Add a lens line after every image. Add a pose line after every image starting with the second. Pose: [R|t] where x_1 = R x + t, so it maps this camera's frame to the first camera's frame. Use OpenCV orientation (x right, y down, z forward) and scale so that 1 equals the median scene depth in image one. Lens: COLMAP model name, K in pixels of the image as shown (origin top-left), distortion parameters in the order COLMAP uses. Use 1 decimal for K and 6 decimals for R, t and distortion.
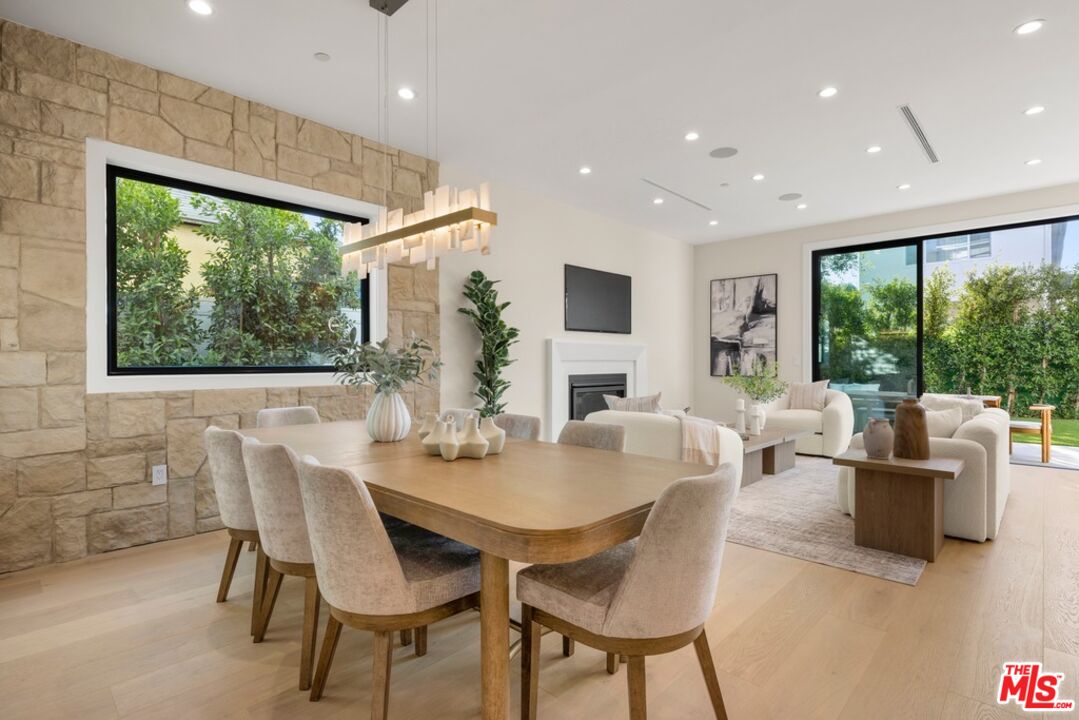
lens RADIAL K [[499.6, 0, 543.4], [0, 499.6, 359.3], [0, 0, 1]] dist [-0.003186, -0.000641]
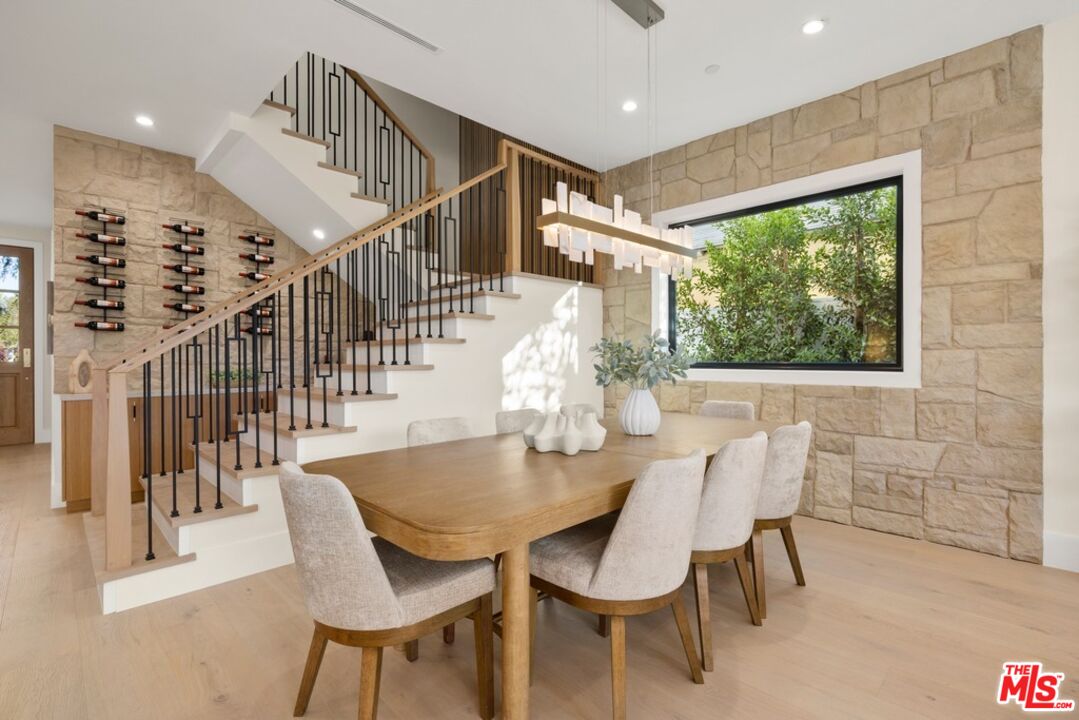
lens RADIAL K [[499.6, 0, 543.4], [0, 499.6, 359.3], [0, 0, 1]] dist [-0.003186, -0.000641]
pose [[-0.005178, 0.001407, -0.999986, 0.462341], [0.005390, 0.999985, 0.001379, 0.001926], [0.999972, -0.005382, -0.005186, 0.482551]]
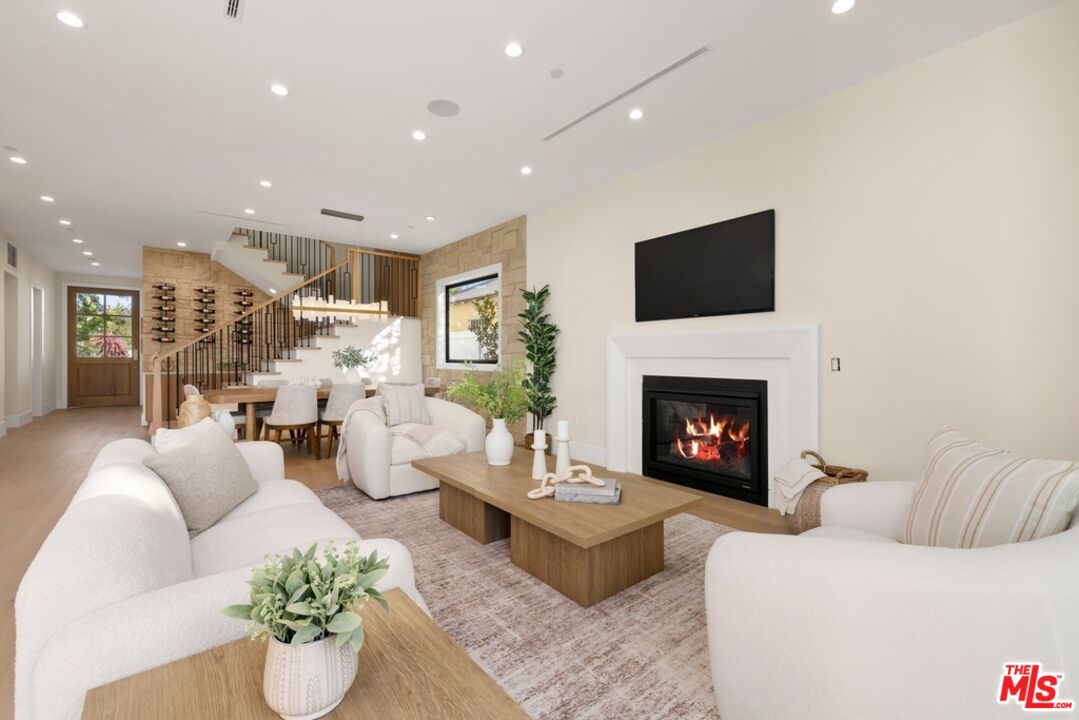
lens RADIAL K [[457.6, 0, 535.0], [0, 457.6, 358.6], [0, 0, 1]] dist [-0.000520, -0.000074]
pose [[-0.104339, 0.003453, -0.994536, 1.252283], [-0.001084, 0.999993, 0.003586, 0.000636], [0.994541, 0.001452, -0.104334, 1.384195]]
